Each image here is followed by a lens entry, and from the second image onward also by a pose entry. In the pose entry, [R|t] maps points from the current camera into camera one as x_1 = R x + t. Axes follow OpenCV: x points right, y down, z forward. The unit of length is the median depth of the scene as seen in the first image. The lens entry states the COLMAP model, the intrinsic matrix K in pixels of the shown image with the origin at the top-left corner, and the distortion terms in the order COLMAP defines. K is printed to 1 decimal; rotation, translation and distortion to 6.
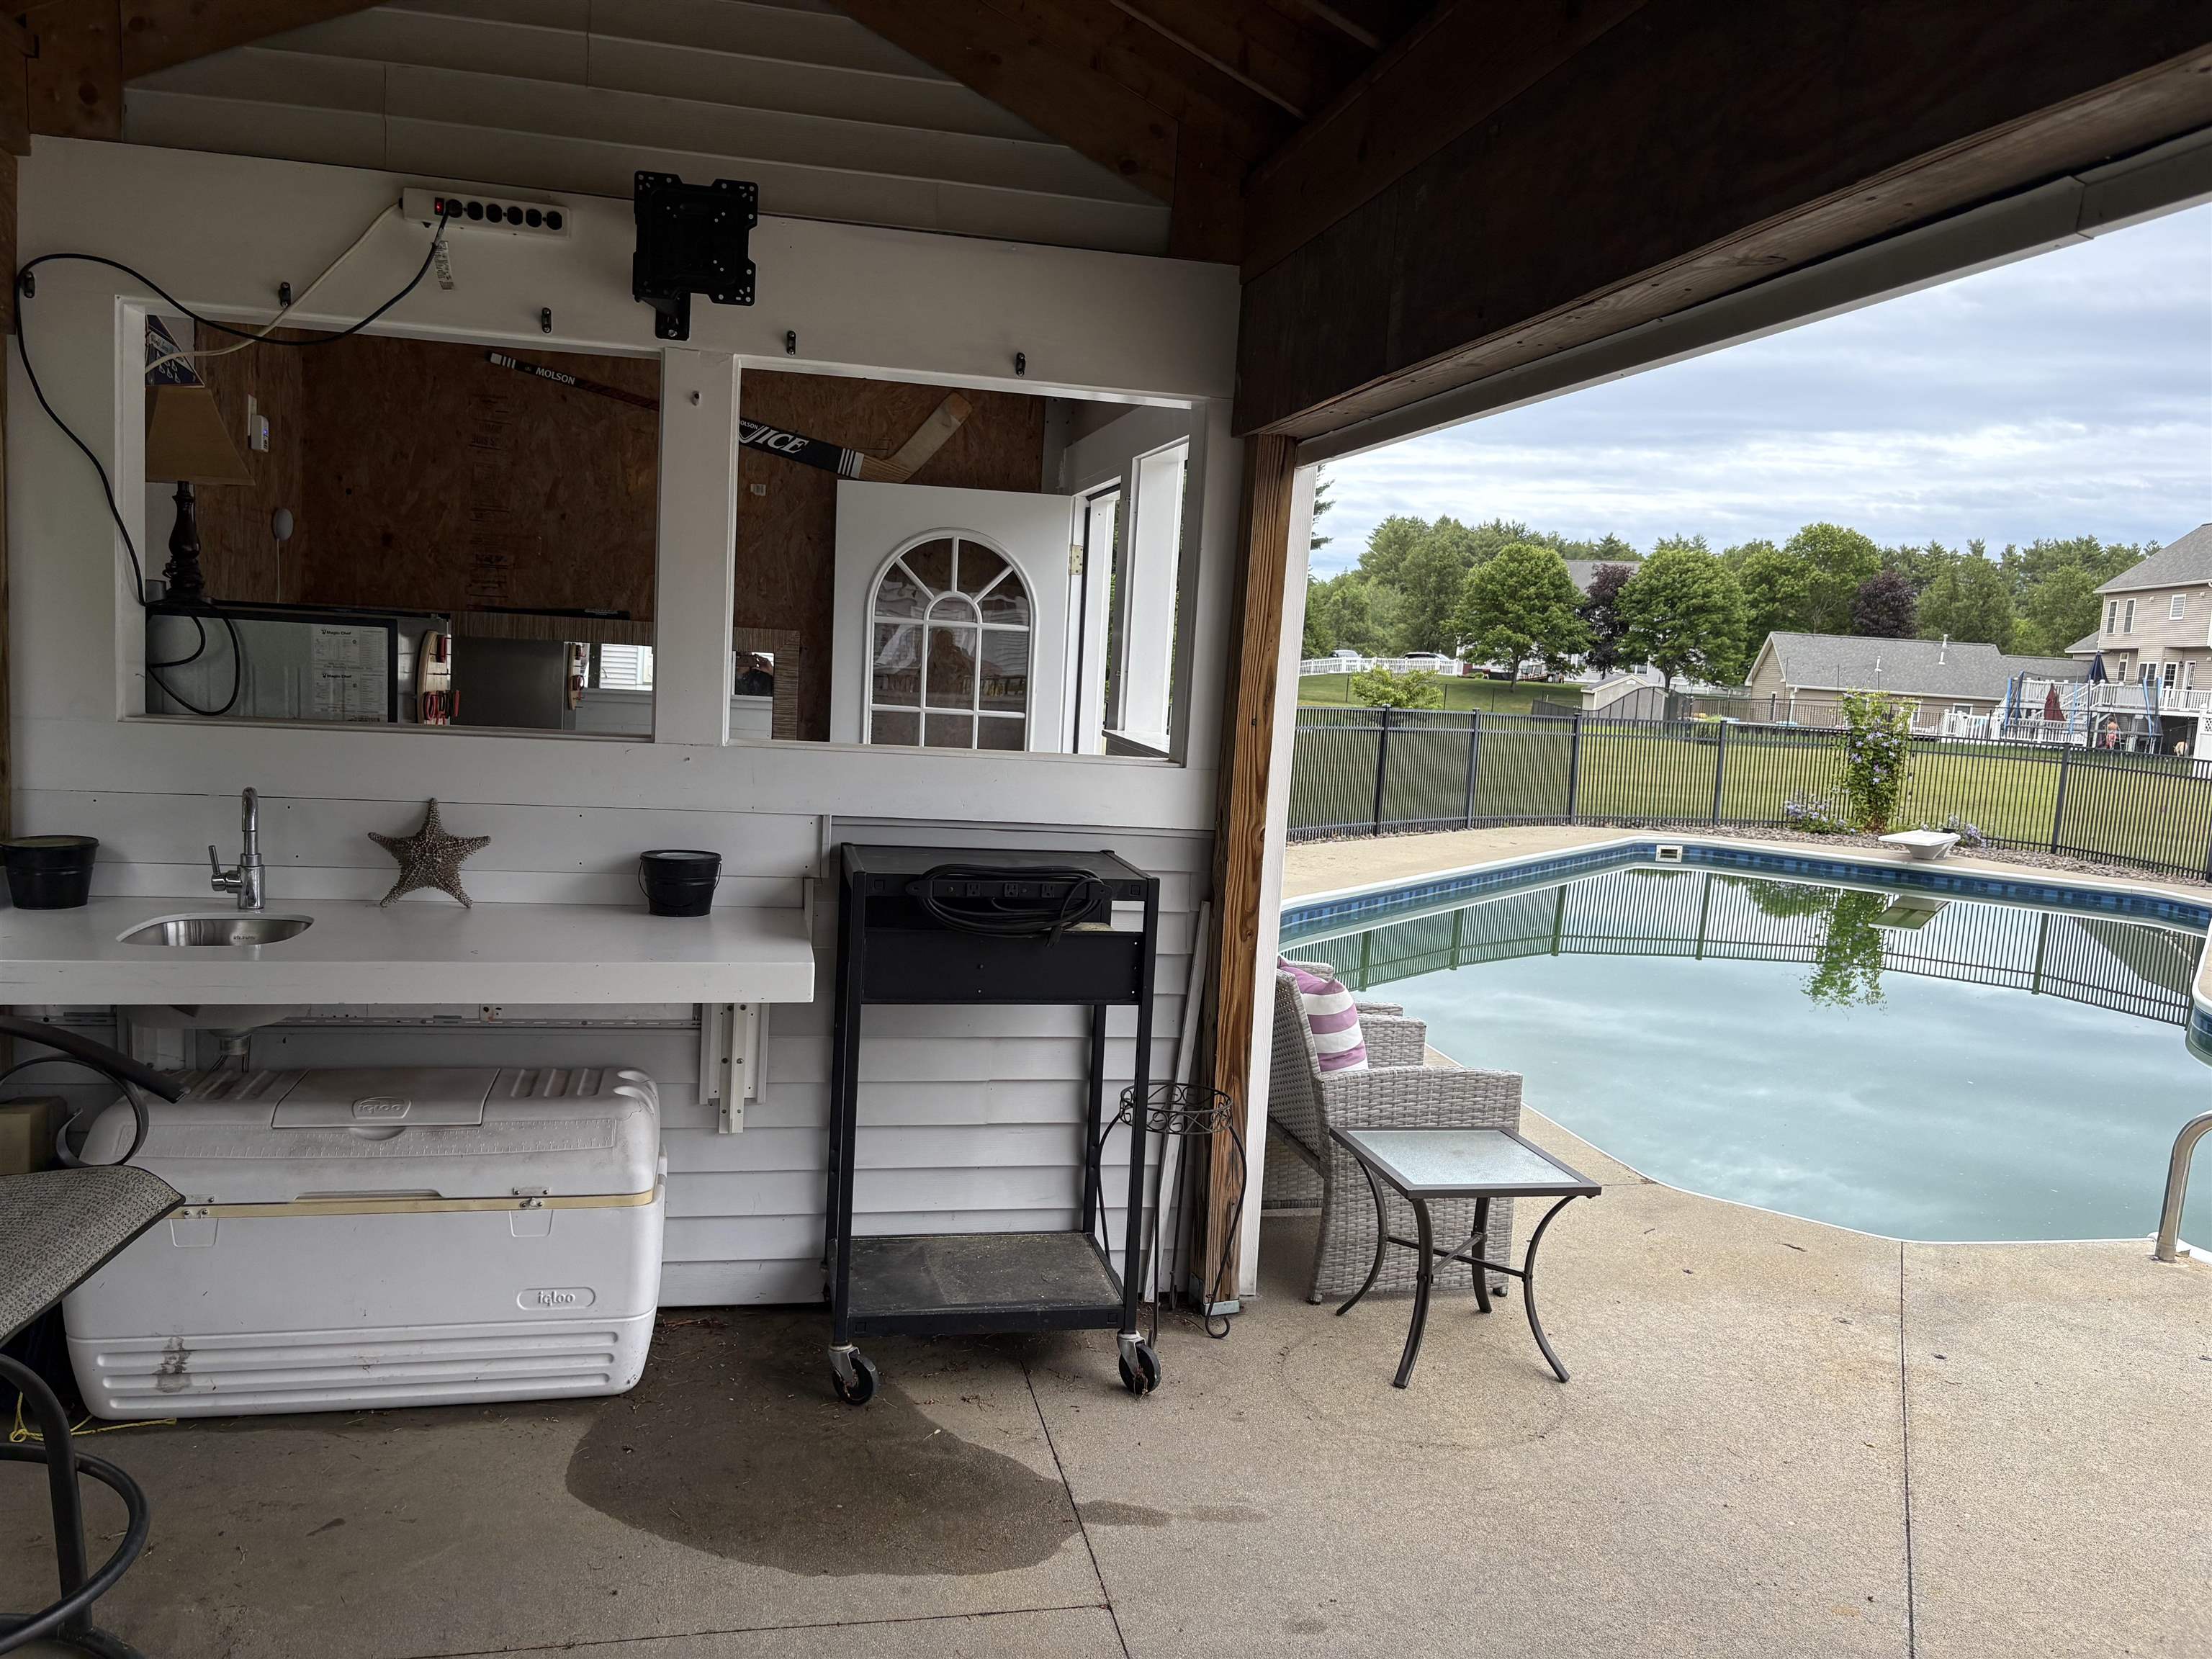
lens RADIAL K [[1685.3, 0, 1105.9], [0, 1685.3, 817.2], [0, 0, 1]] dist [0.062806, -0.075143]
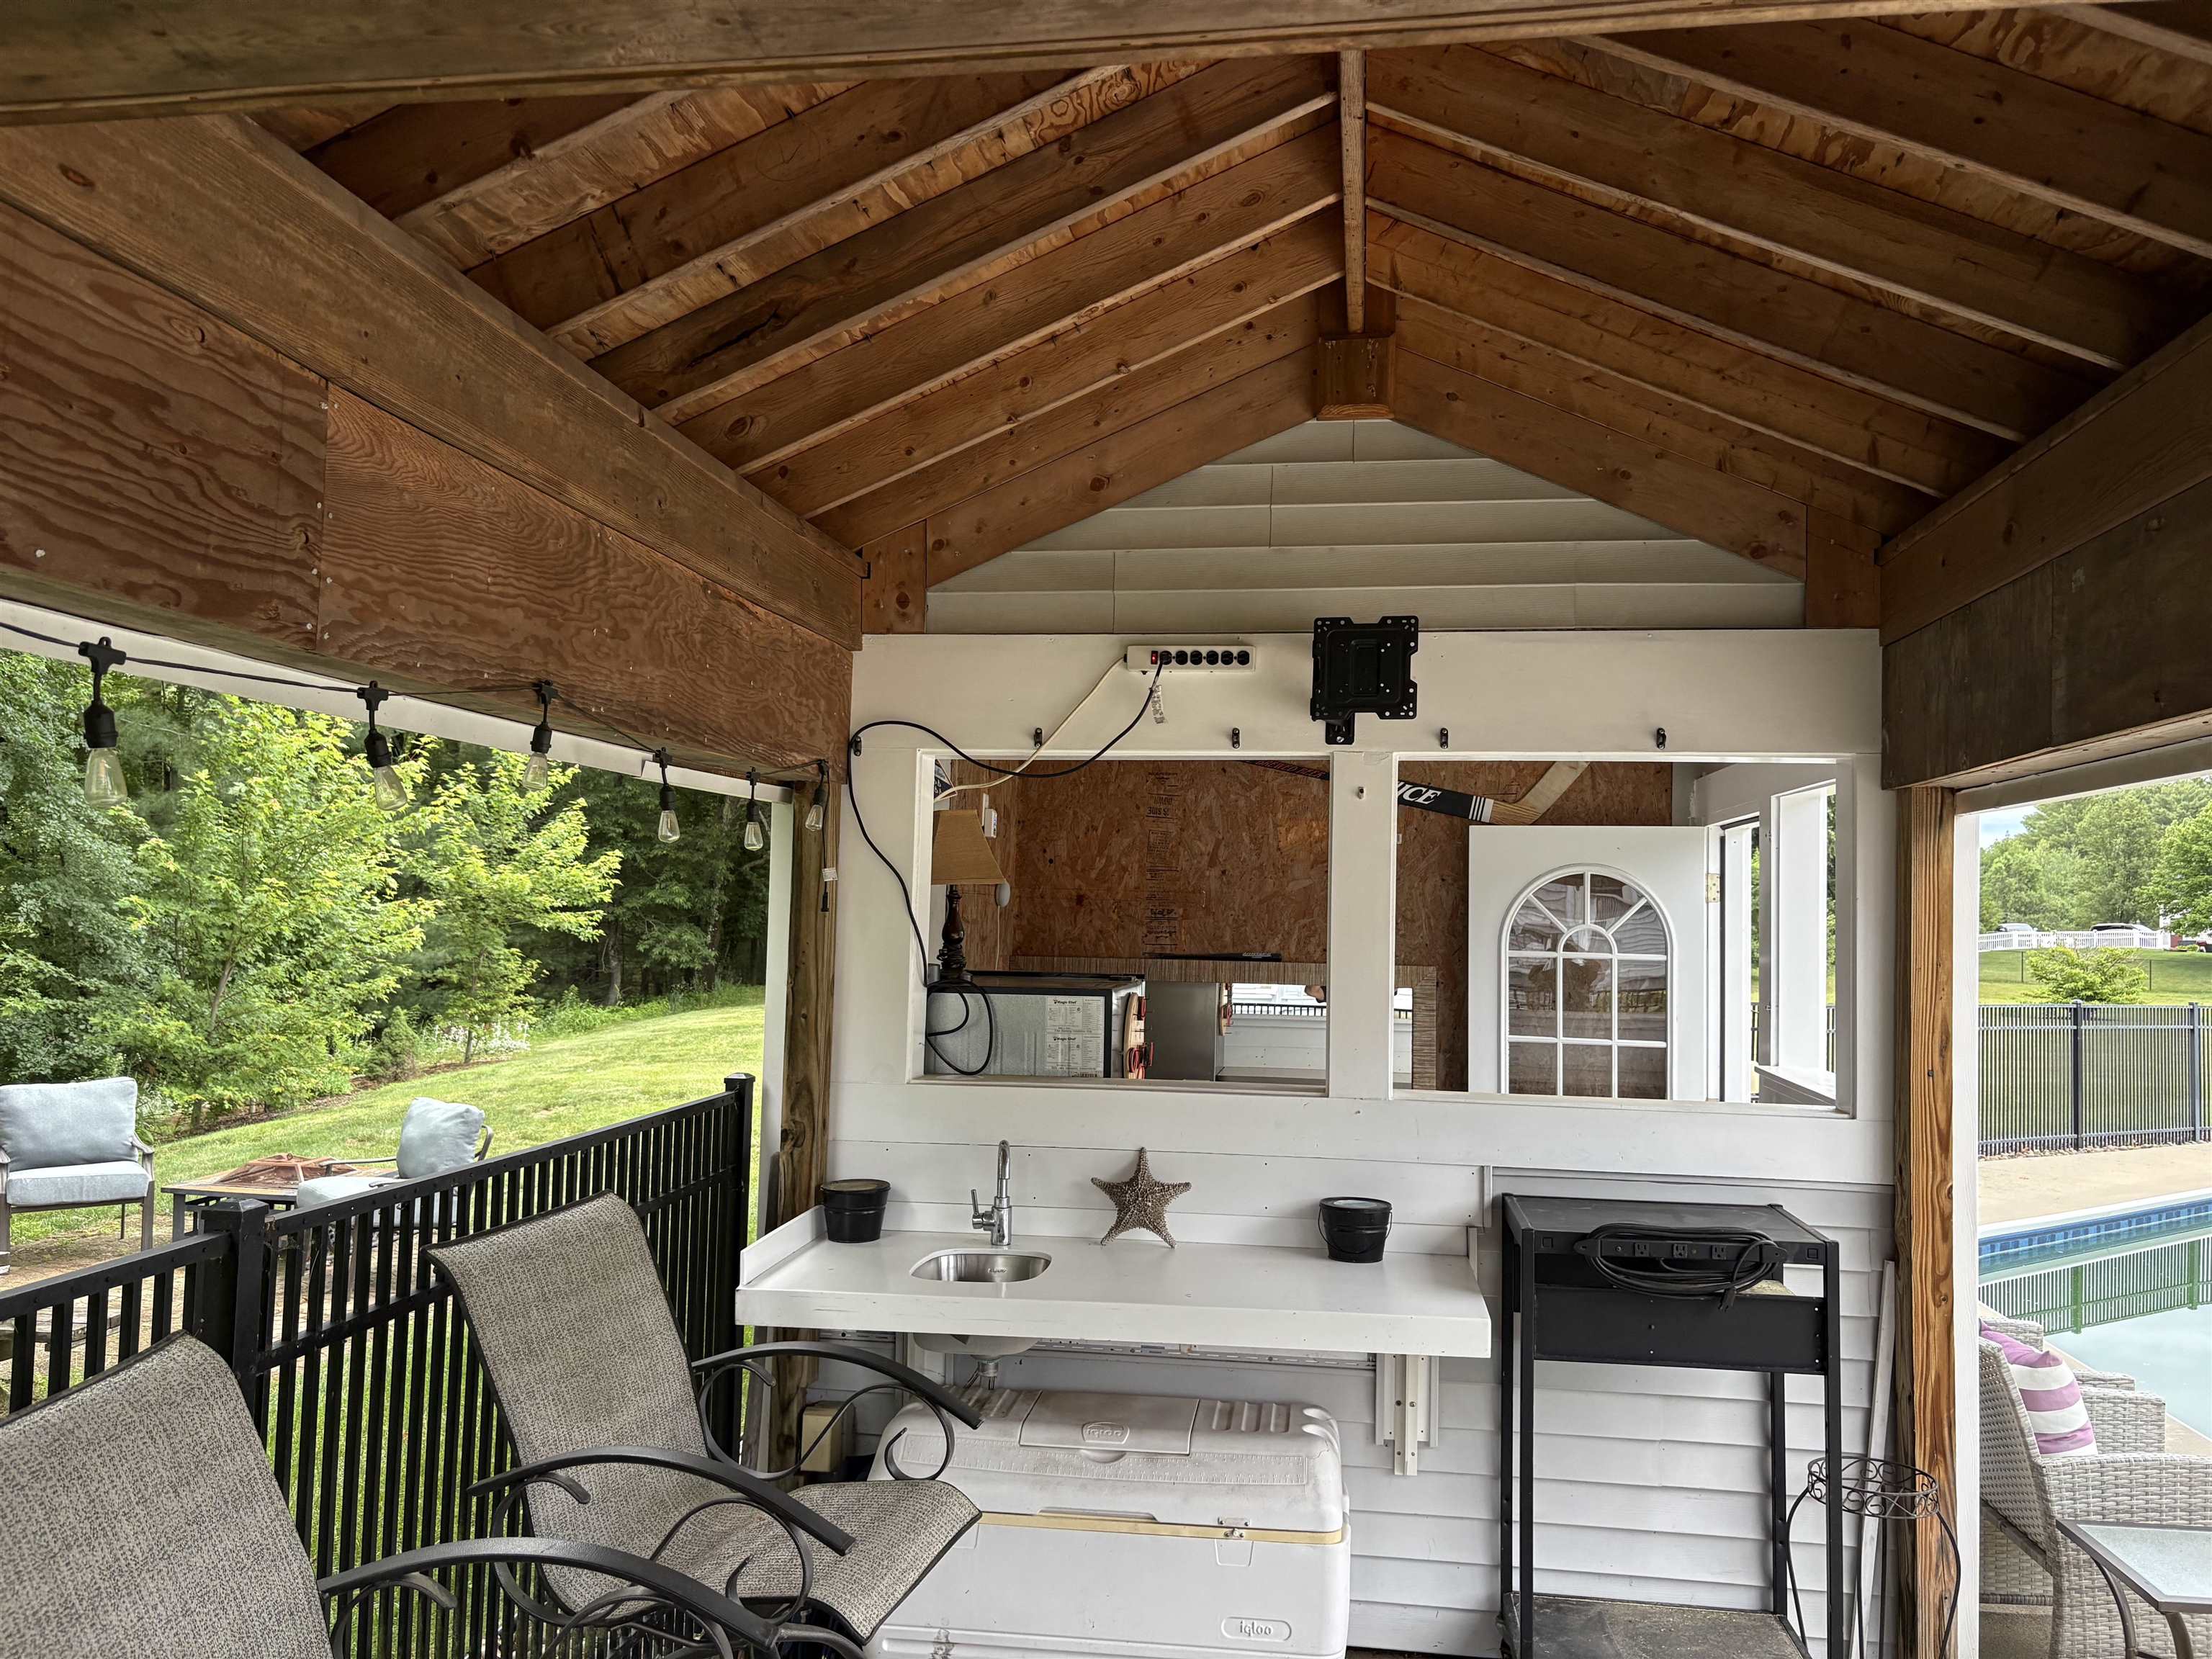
lens RADIAL K [[1685.3, 0, 1105.9], [0, 1685.3, 817.2], [0, 0, 1]] dist [0.062806, -0.075143]
pose [[0.939350, -0.054540, -0.338596, -0.018193], [-0.002794, 0.986024, -0.166577, -0.038251], [0.342949, 0.157420, 0.926069, -0.097095]]
